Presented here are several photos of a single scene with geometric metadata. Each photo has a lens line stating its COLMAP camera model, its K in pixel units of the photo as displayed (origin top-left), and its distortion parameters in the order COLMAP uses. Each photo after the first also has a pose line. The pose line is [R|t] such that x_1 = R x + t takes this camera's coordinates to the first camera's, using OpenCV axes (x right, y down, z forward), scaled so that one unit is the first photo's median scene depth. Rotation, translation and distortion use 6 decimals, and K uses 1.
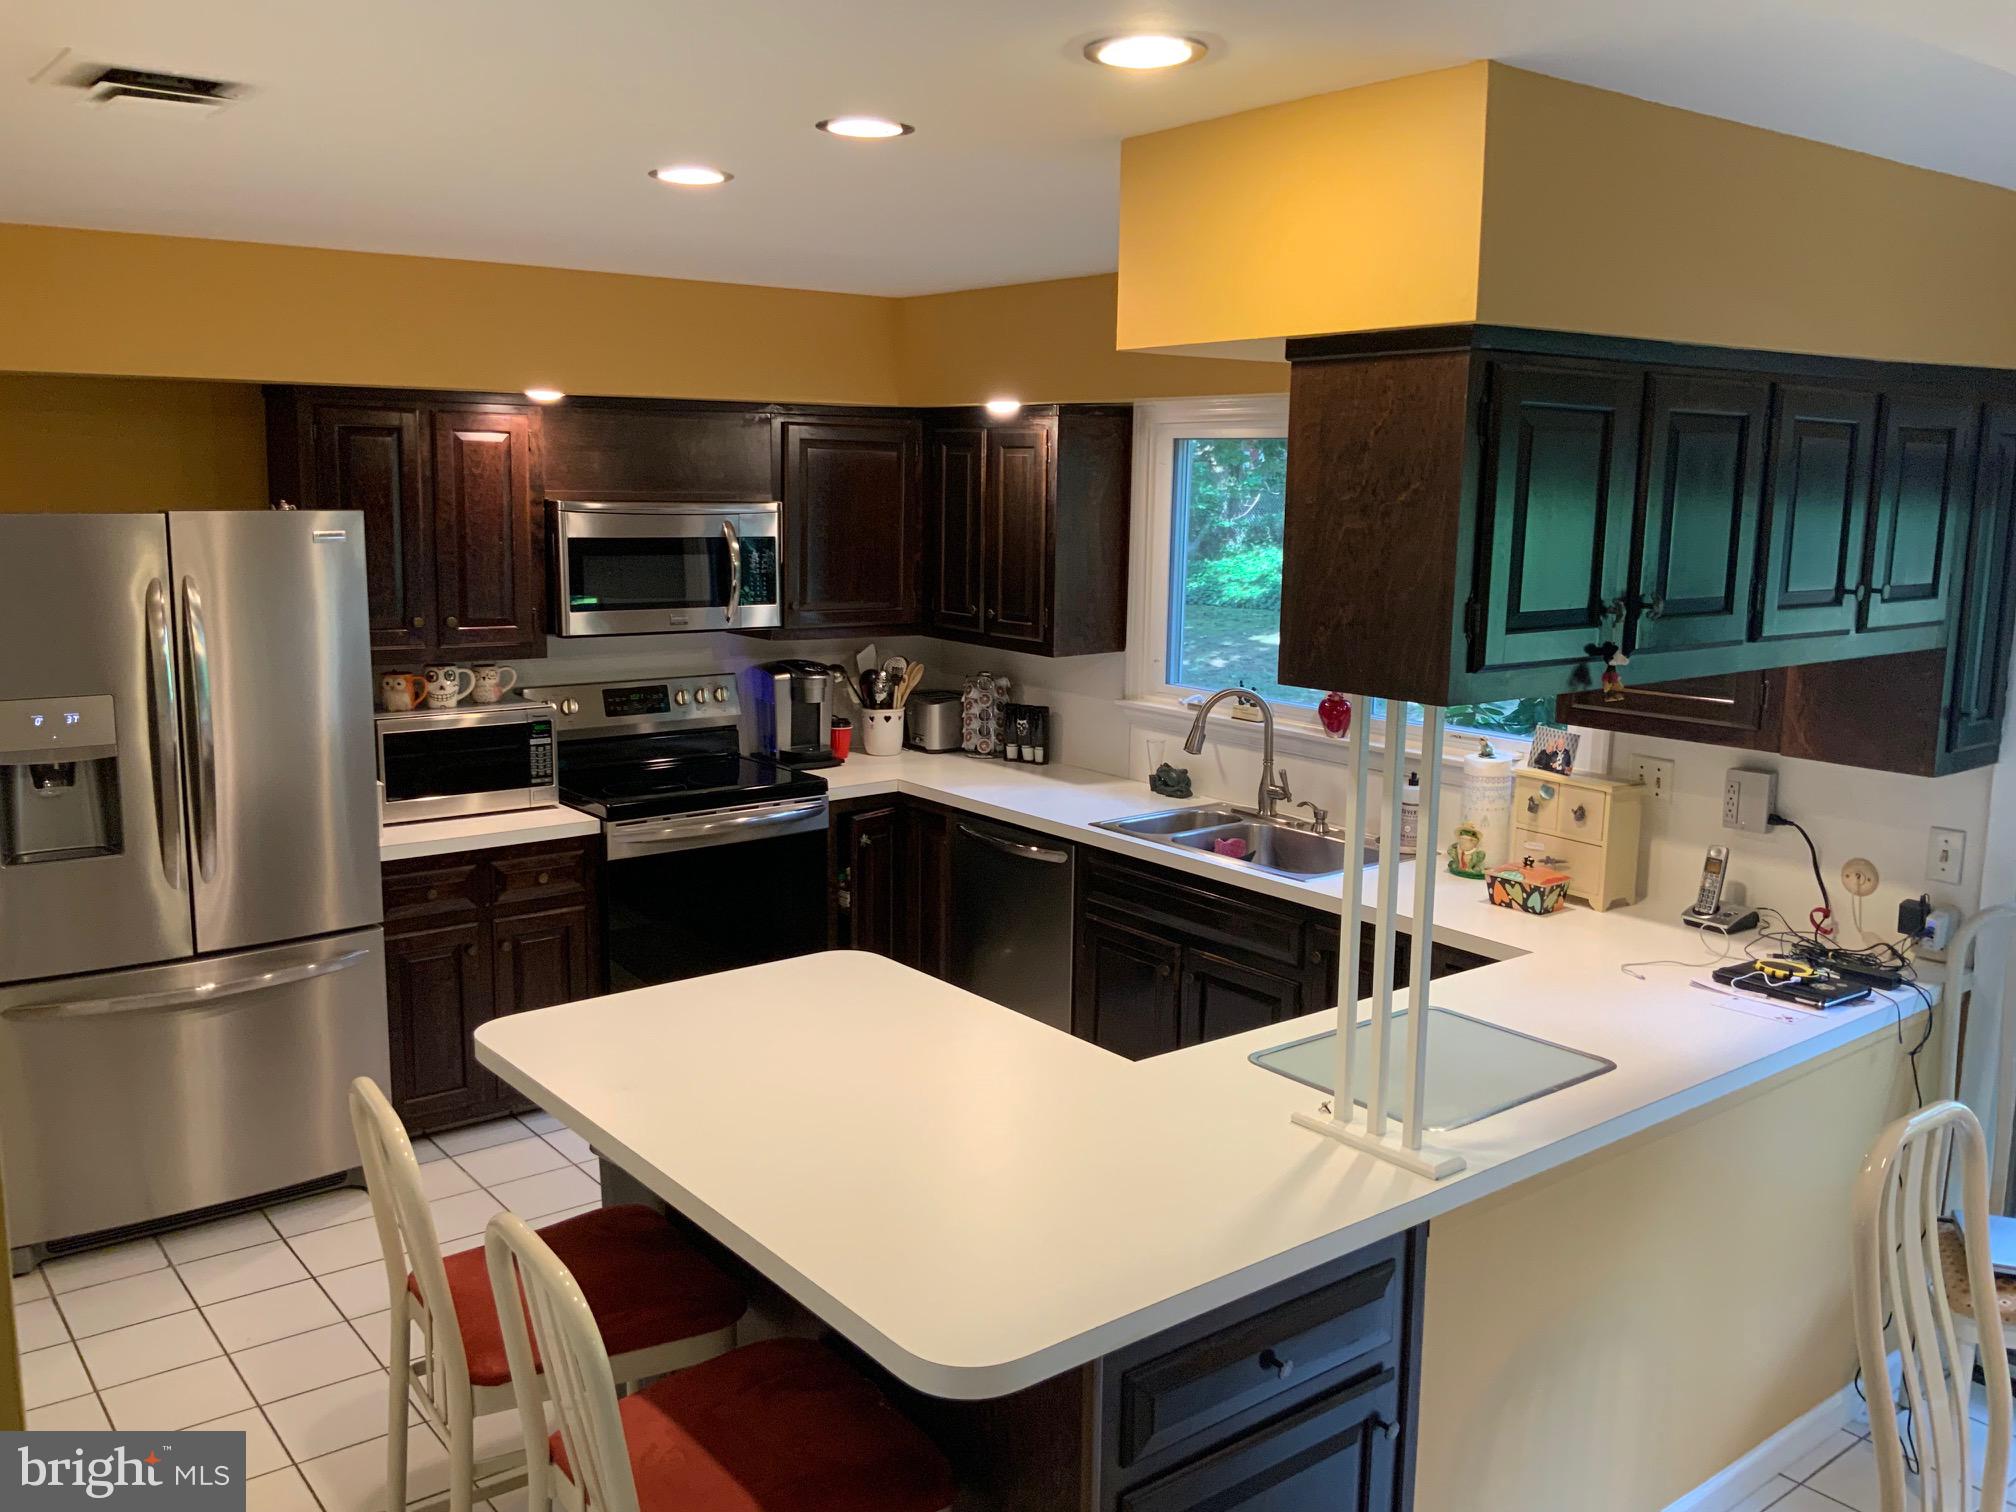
lens RADIAL K [[1662.6, 0, 1009.8], [0, 1662.6, 743.8], [0, 0, 1]] dist [0.002177, -0.040488]
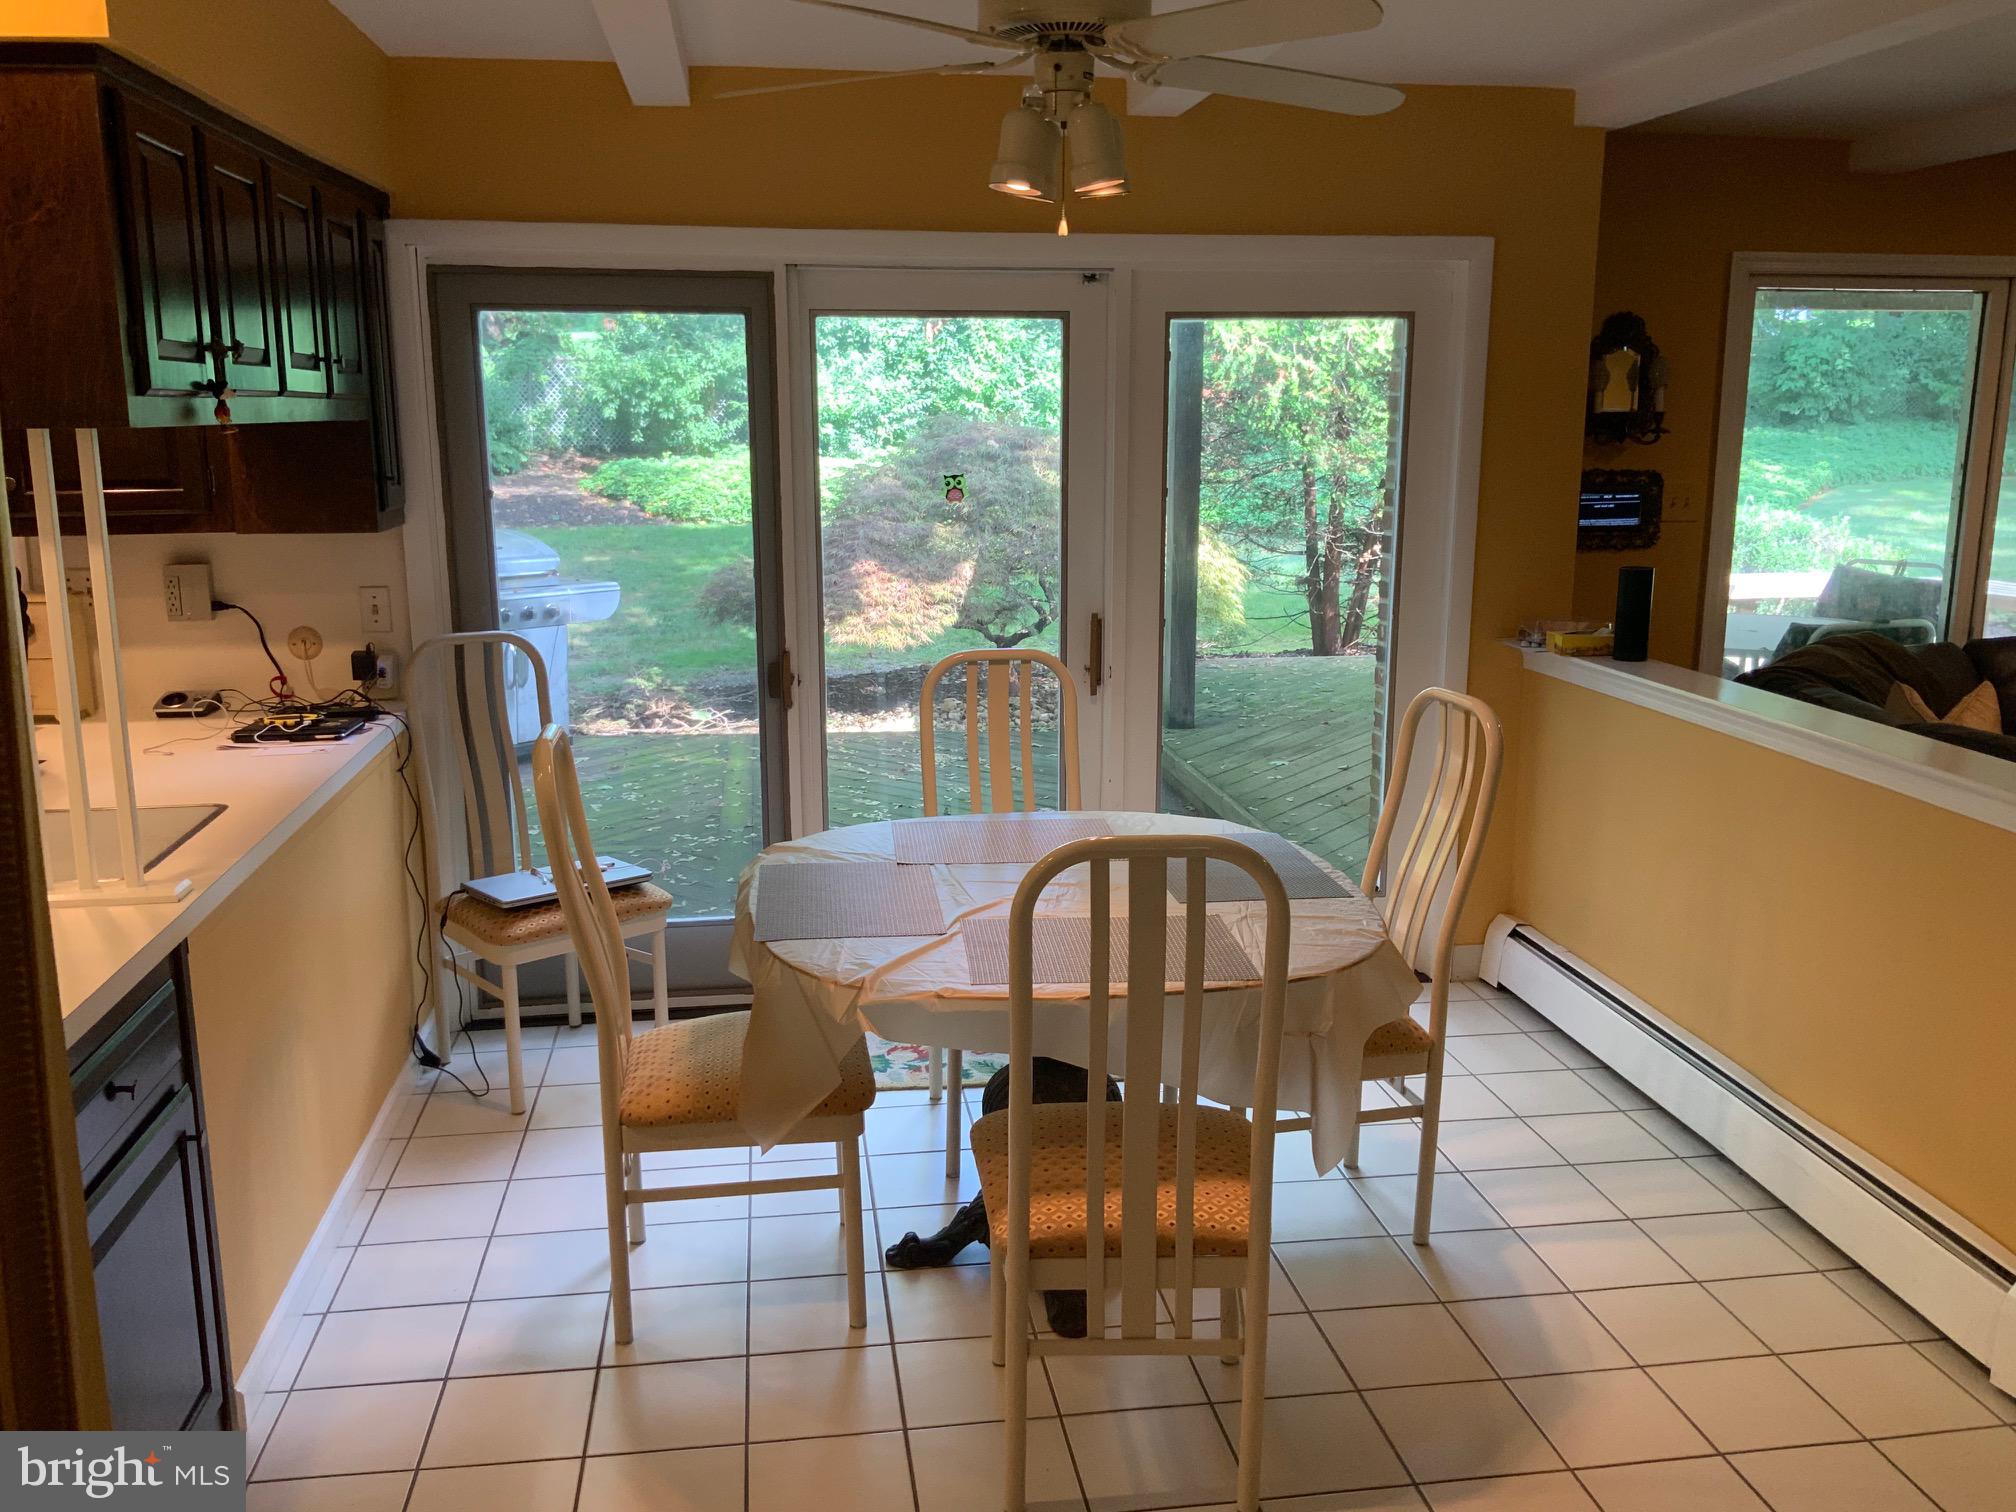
lens RADIAL K [[1662.6, 0, 1012.4], [0, 1662.6, 772.3], [0, 0, 1]] dist [0.002177, -0.040488]
pose [[0.487316, -0.196645, 0.850796, -0.211983], [0.140976, 0.979250, 0.145587, 0.063386], [-0.861771, 0.048995, 0.504927, 0.015117]]
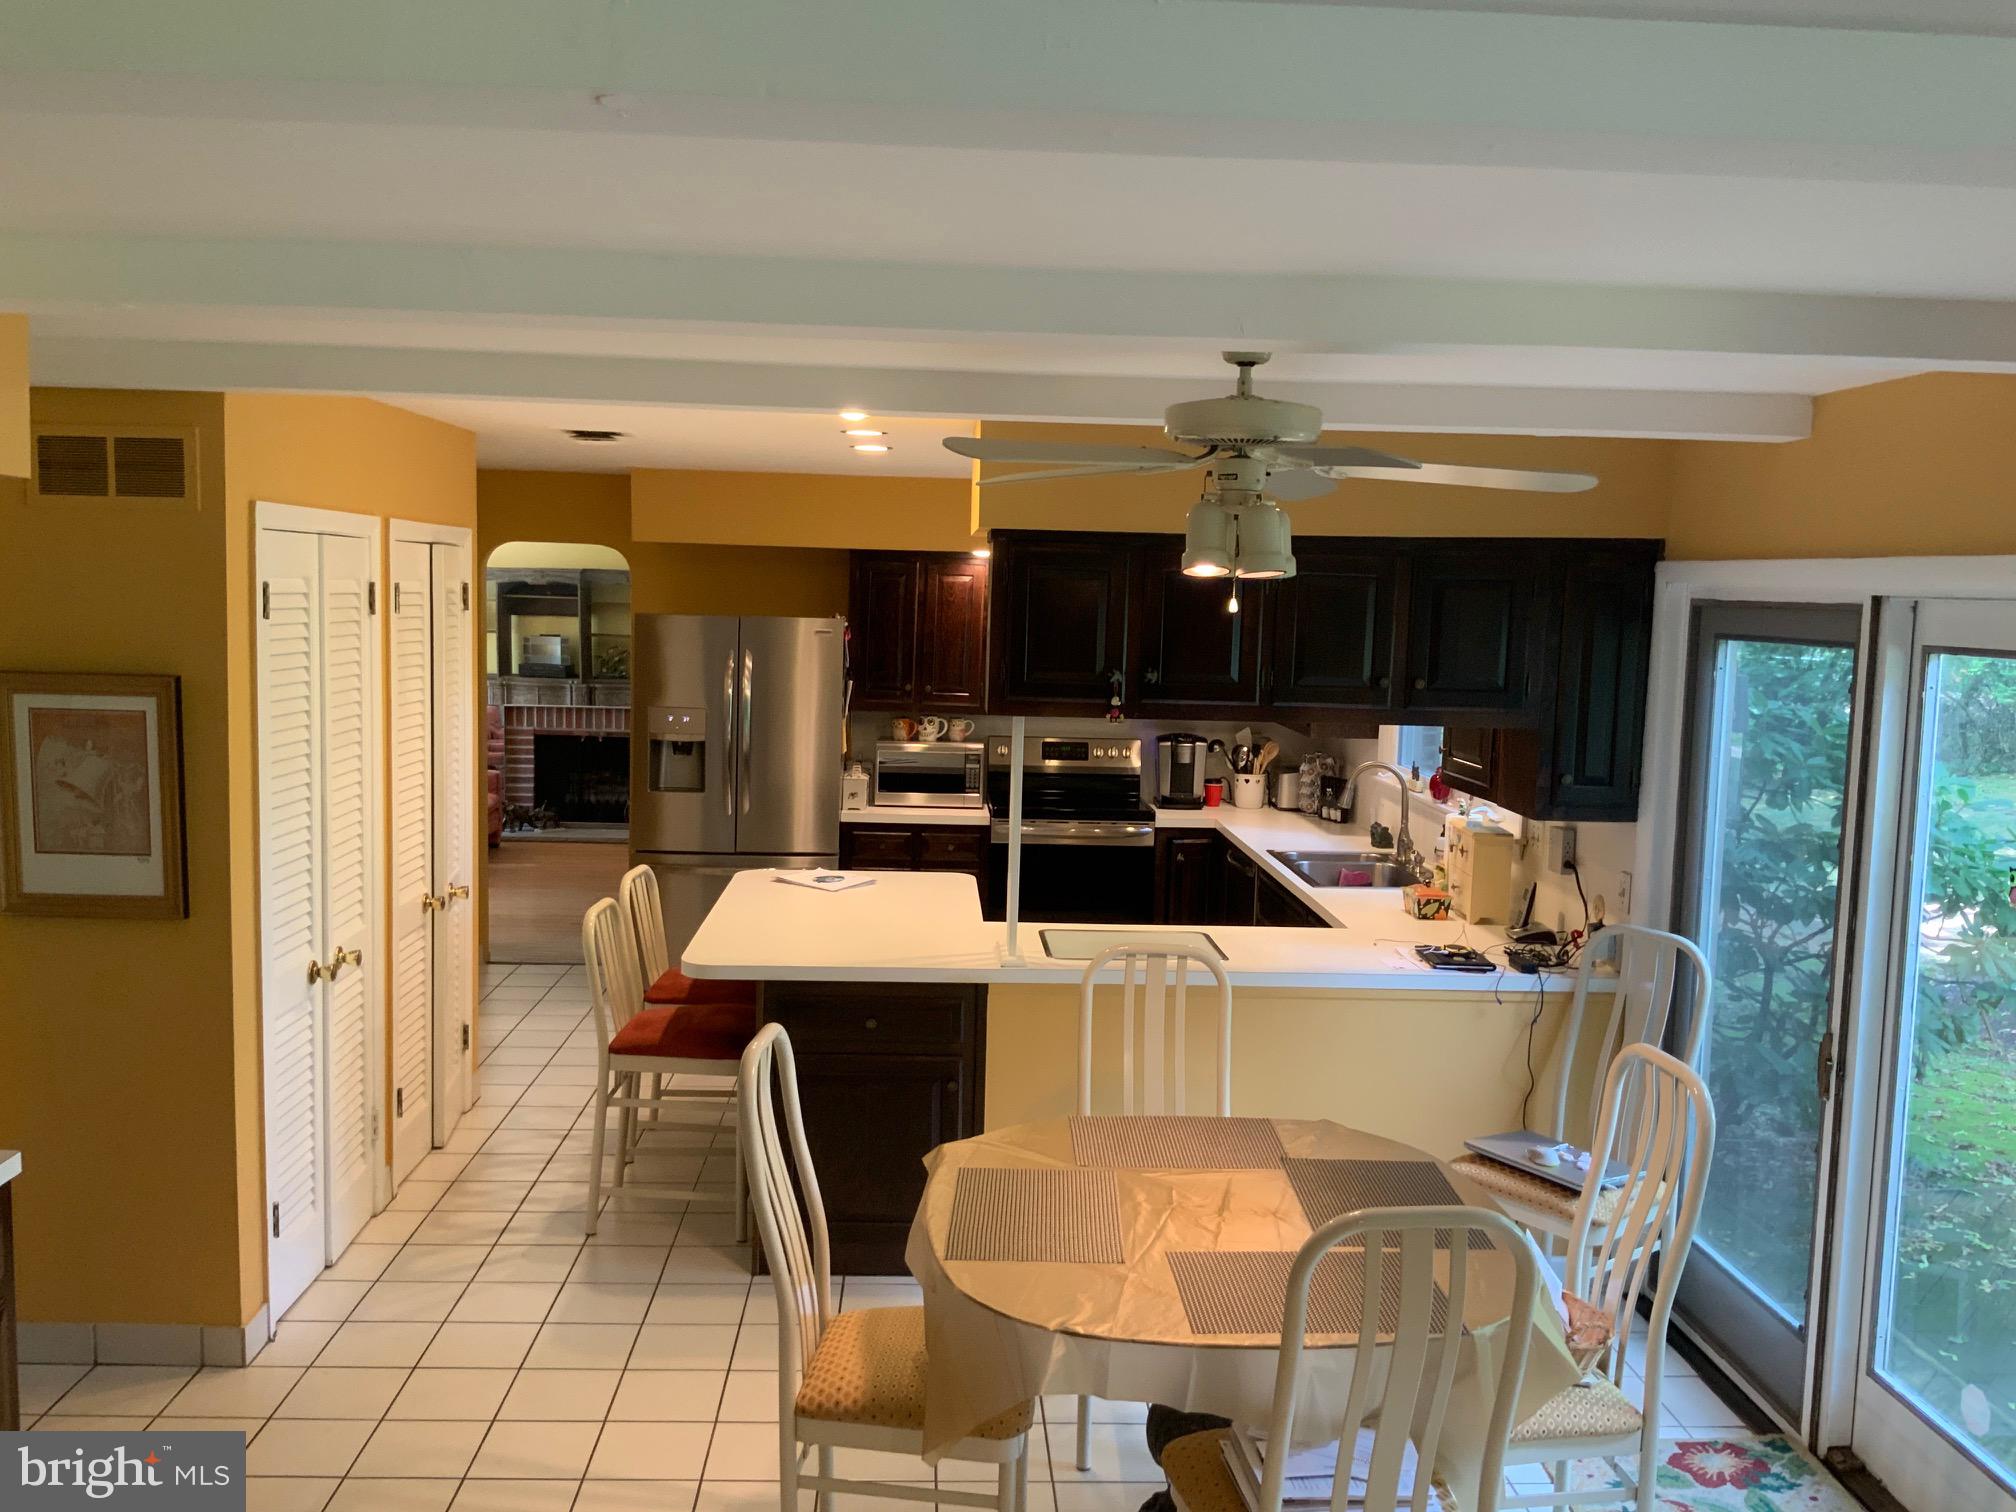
lens RADIAL K [[1662.6, 0, 1001.3], [0, 1662.6, 757.8], [0, 0, 1]] dist [0.002177, -0.040488]
pose [[0.815030, 0.068888, -0.575309, 0.802053], [-0.109860, 0.993269, -0.036701, 0.056343], [0.568908, 0.093116, 0.817112, -0.350685]]
